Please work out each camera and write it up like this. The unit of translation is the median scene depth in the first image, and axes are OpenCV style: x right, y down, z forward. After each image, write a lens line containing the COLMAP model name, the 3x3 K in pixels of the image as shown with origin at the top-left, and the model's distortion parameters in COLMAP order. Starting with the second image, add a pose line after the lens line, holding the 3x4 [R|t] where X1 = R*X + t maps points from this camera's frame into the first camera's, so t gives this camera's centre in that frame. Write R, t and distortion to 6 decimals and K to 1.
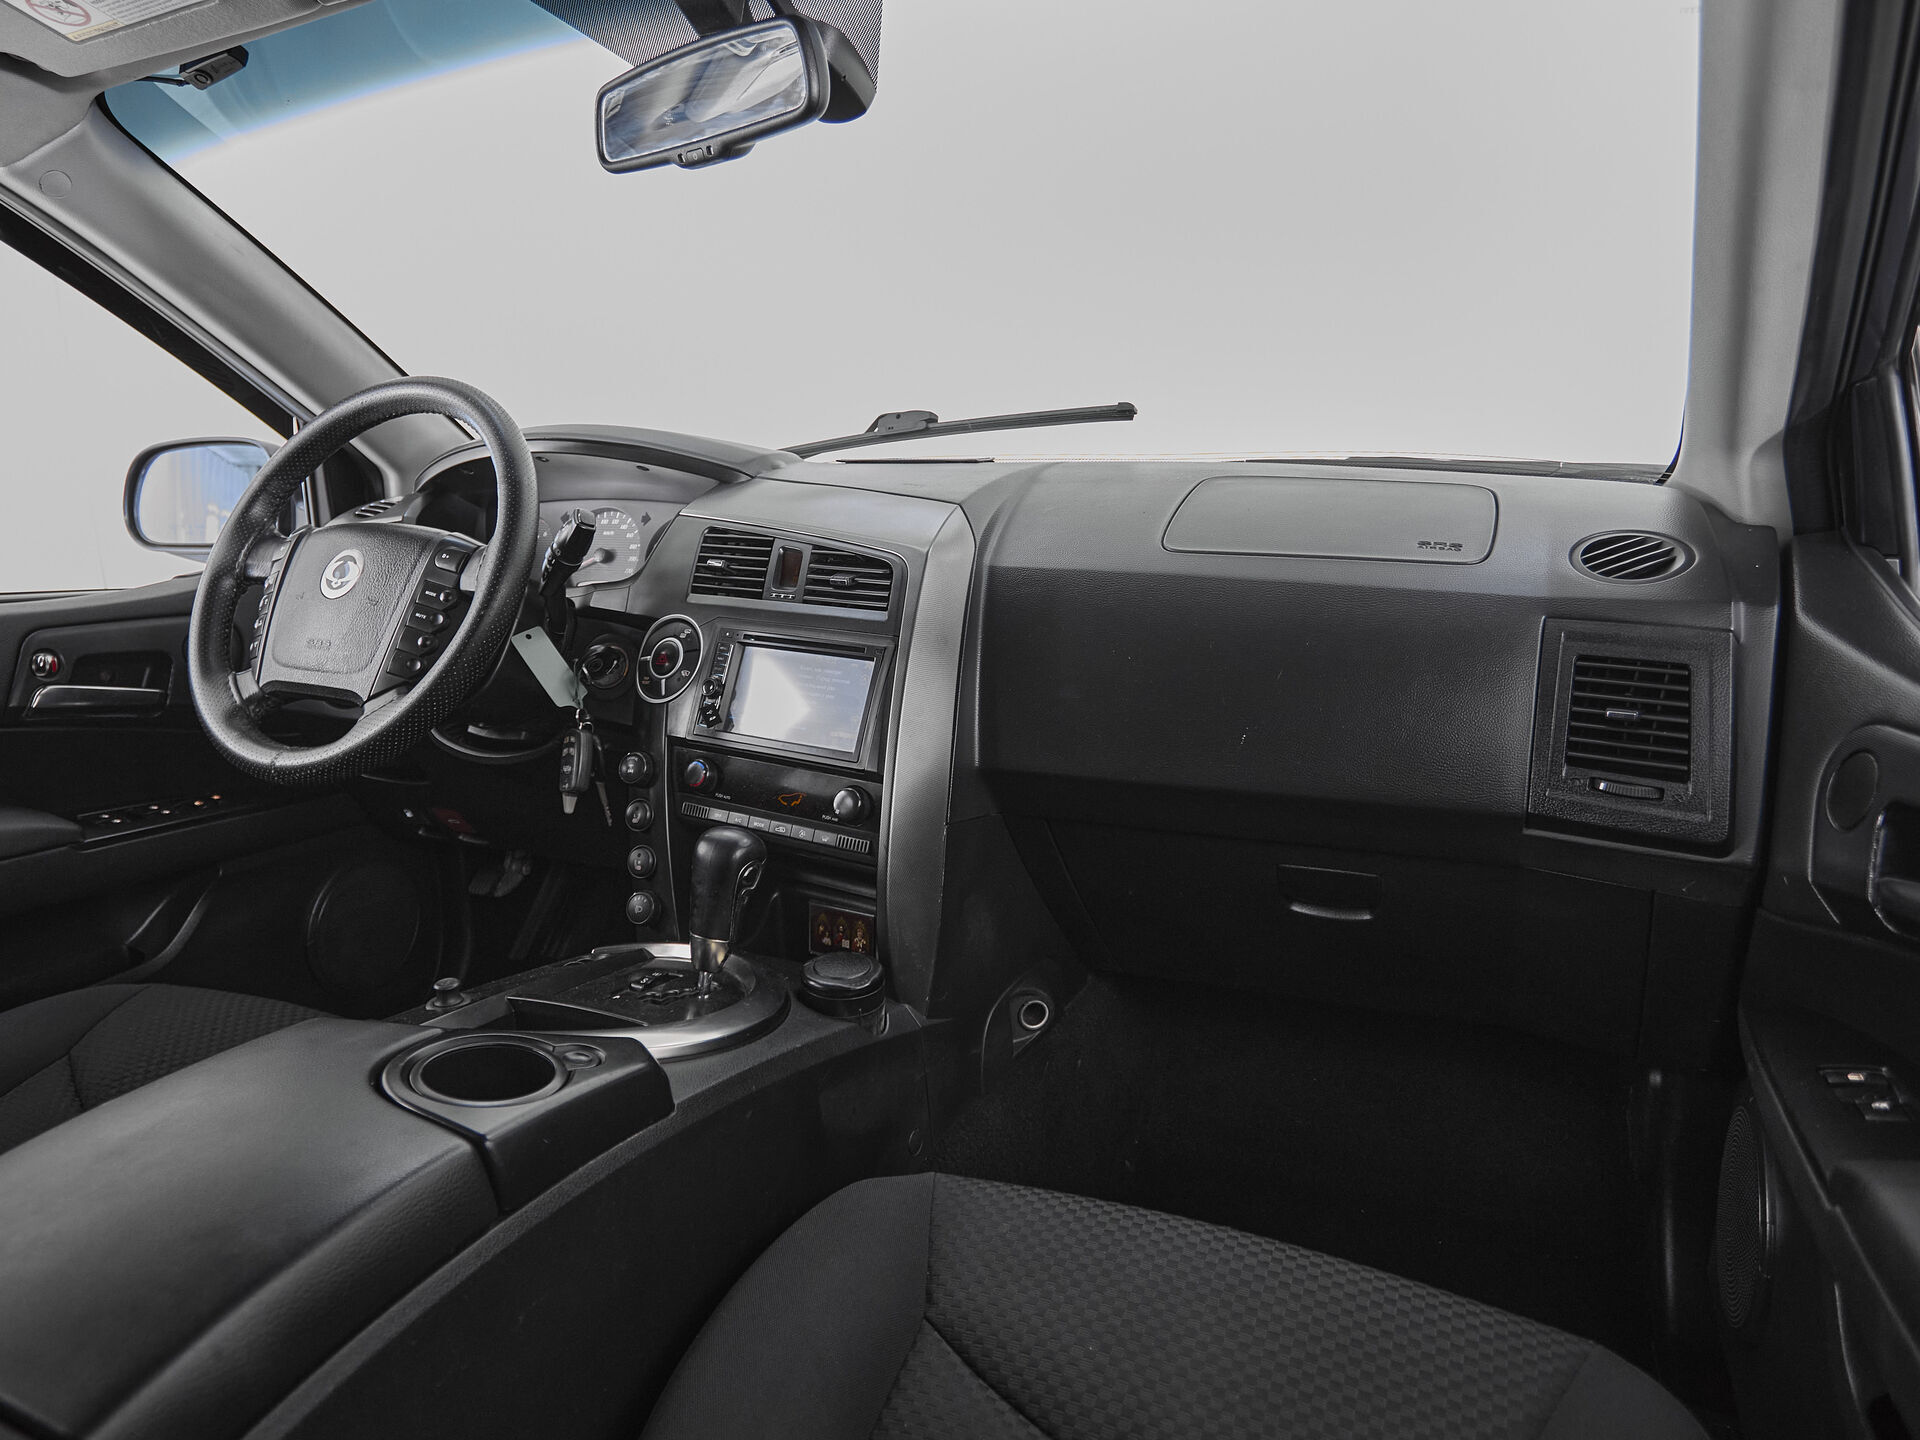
lens RADIAL K [[1144.7, 0, 891.2], [0, 1144.7, 670.0], [0, 0, 1]] dist [-0.003489, -0.000633]
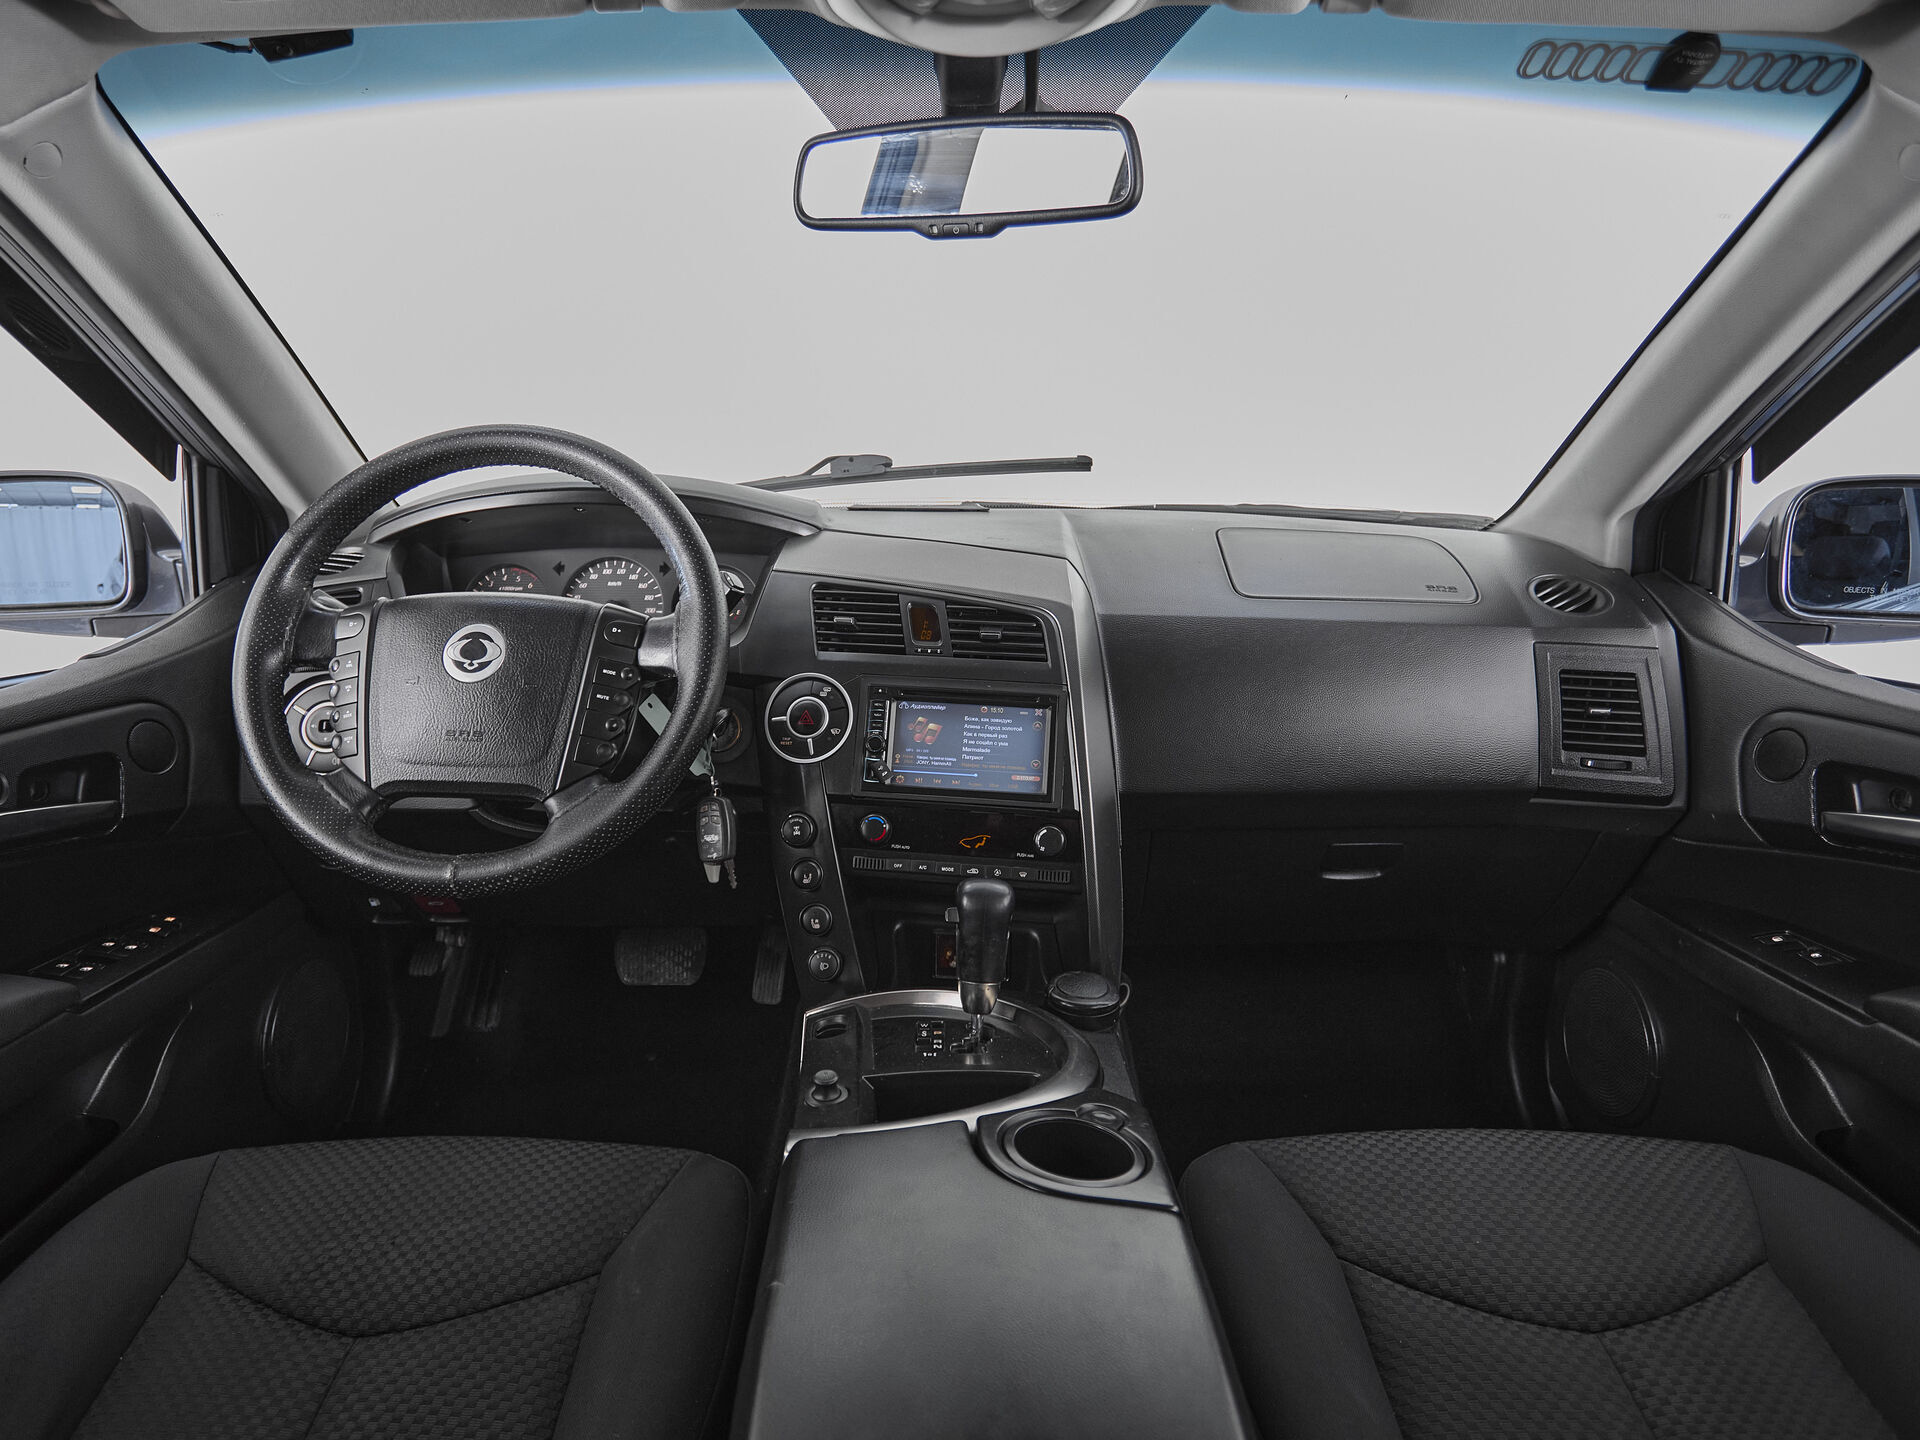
lens RADIAL K [[1069.7, 0, 906.9], [0, 1069.7, 730.0], [0, 0, 1]] dist [-0.001006, -0.001415]
pose [[0.912792, -0.085193, 0.399442, -0.512926], [0.058889, 0.995237, 0.077693, -0.070018], [-0.404158, -0.047394, 0.913461, 0.110275]]
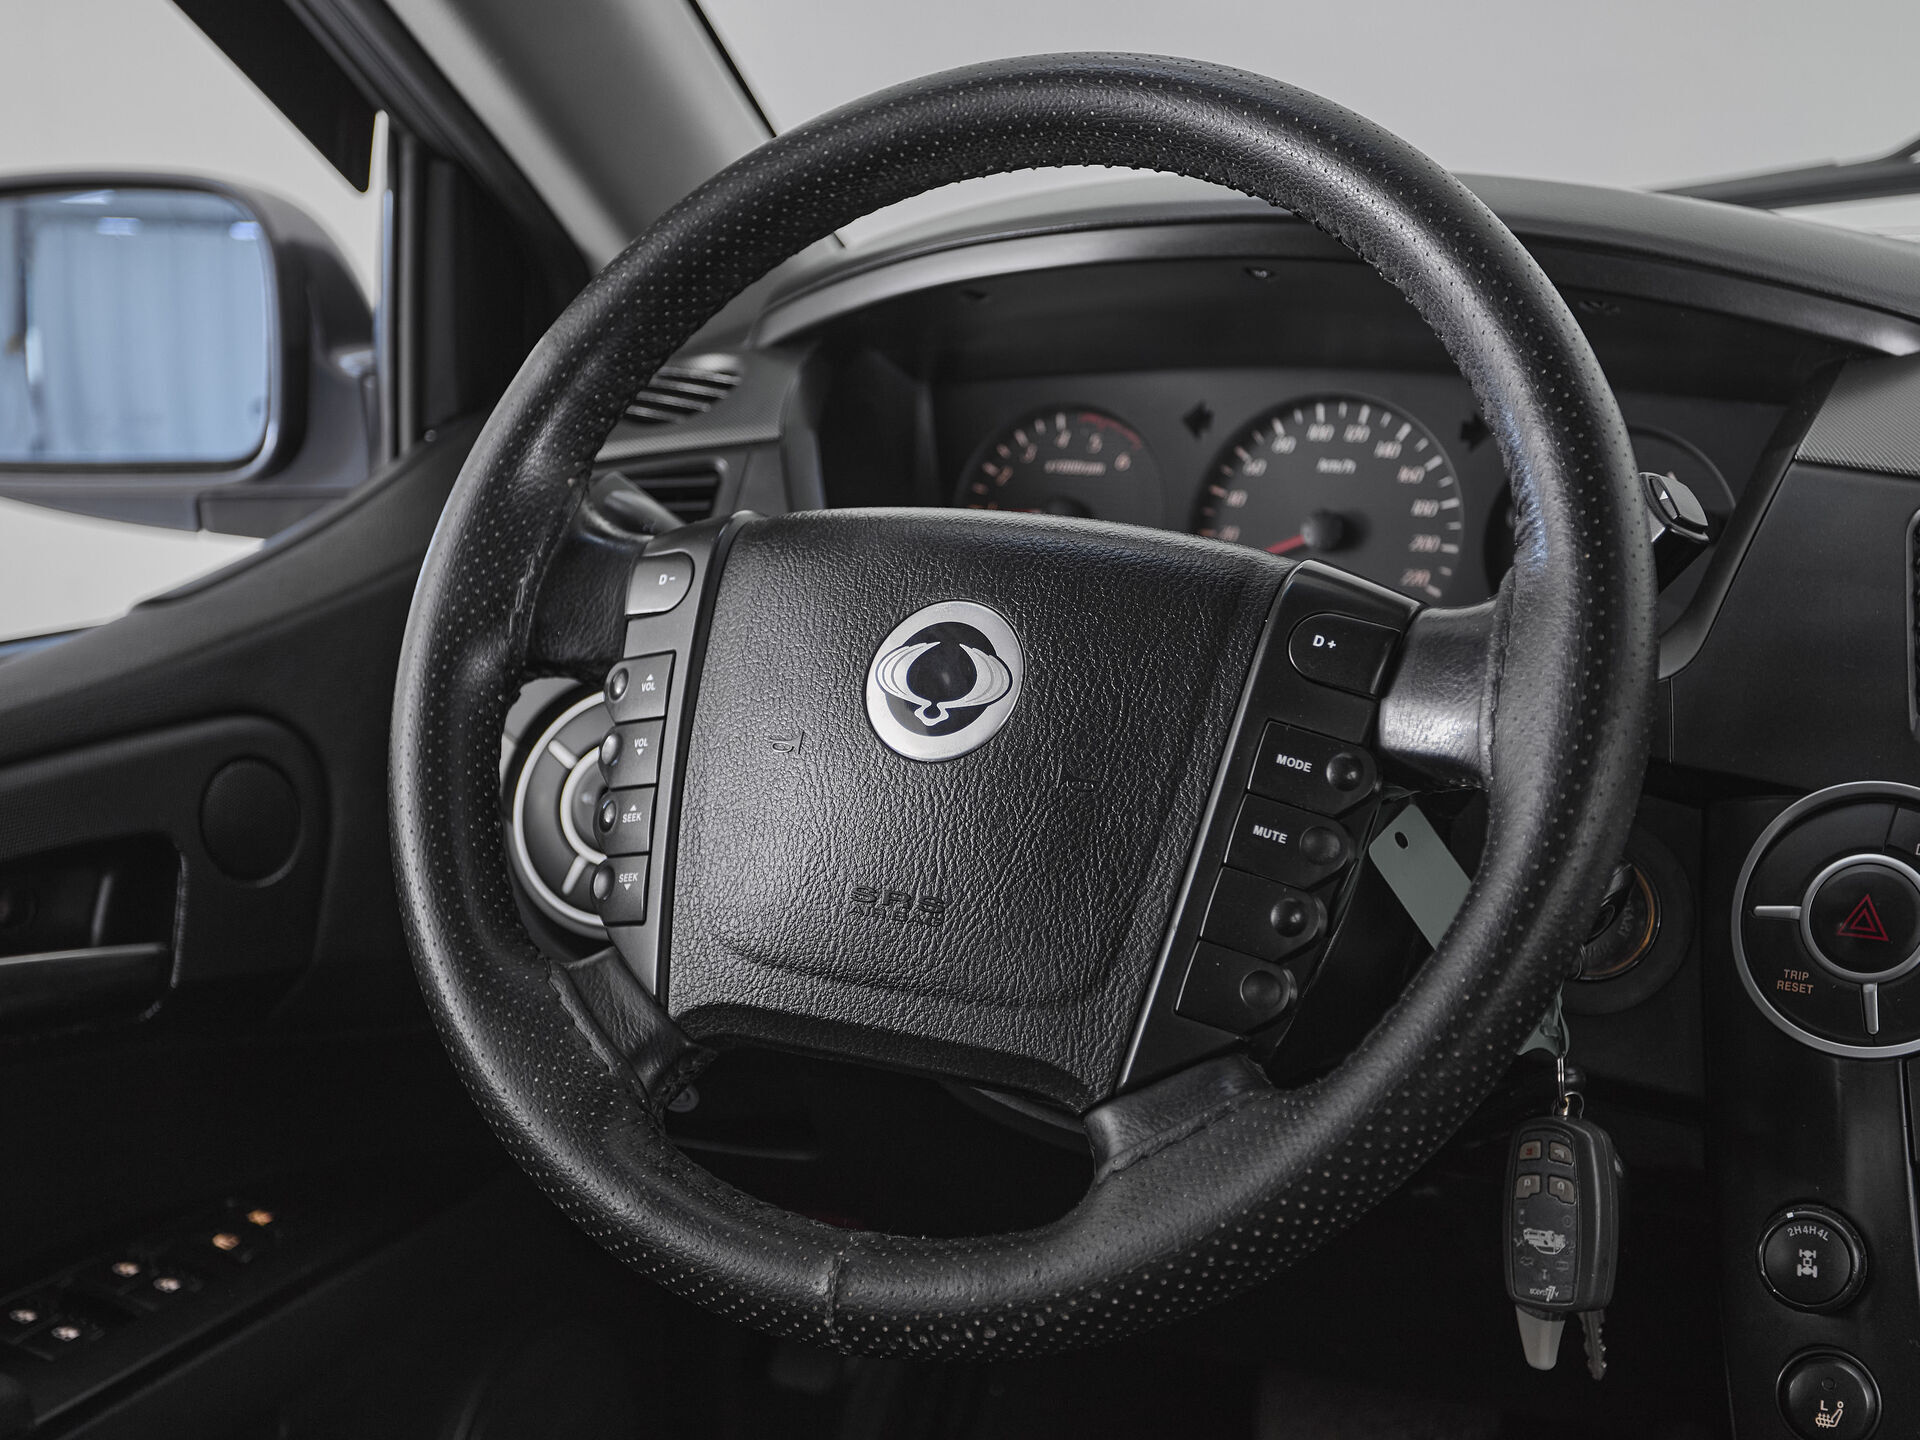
lens RADIAL K [[2530.9, 0, 960.0], [0, 2530.9, 720.0], [0, 0, 1]] dist [0.017945, -0.017497]
pose [[0.999989, -0.002668, 0.003942, -0.481037], [0.002417, 0.998057, 0.062259, -0.118584], [-0.004101, -0.062249, 0.998052, 0.283560]]
